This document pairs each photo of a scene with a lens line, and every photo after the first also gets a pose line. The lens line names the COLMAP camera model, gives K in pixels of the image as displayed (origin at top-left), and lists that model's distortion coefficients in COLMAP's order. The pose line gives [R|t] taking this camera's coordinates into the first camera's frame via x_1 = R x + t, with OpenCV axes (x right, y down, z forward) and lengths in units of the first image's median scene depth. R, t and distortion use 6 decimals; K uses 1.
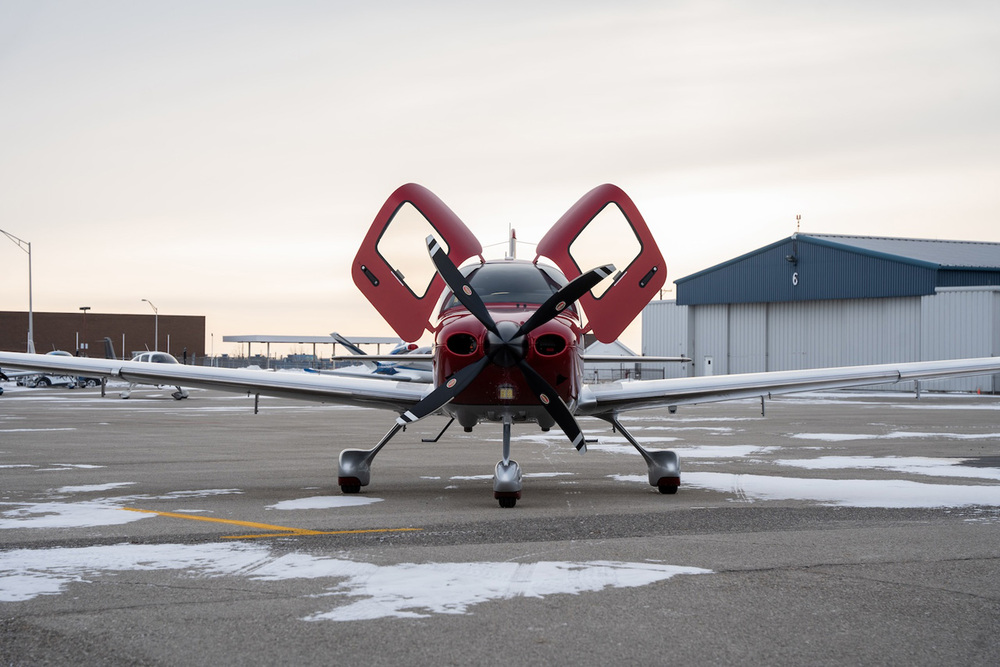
lens RADIAL K [[1983.2, 0, 500.0], [0, 1983.2, 333.5], [0, 0, 1]] dist [0.220894, 0.011821]
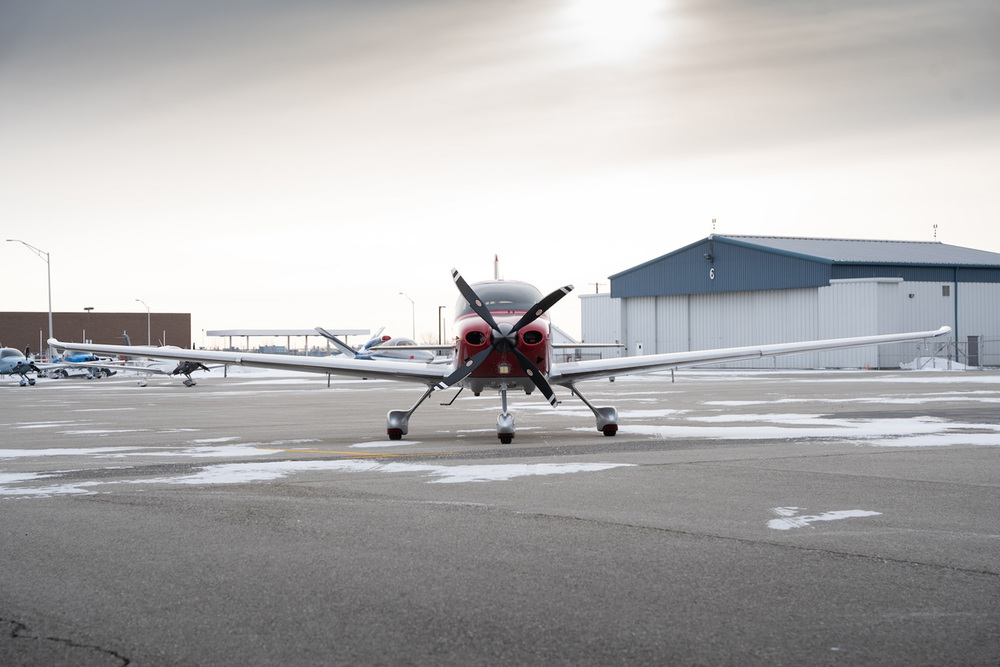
lens RADIAL K [[1778.9, 0, 500.0], [0, 1778.9, 333.5], [0, 0, 1]] dist [0.005625, 0.007118]
pose [[0.999514, -0.016875, 0.026196, -0.023038], [0.016734, 0.999844, 0.005567, -0.003499], [-0.026286, -0.005126, 0.999641, -0.241936]]
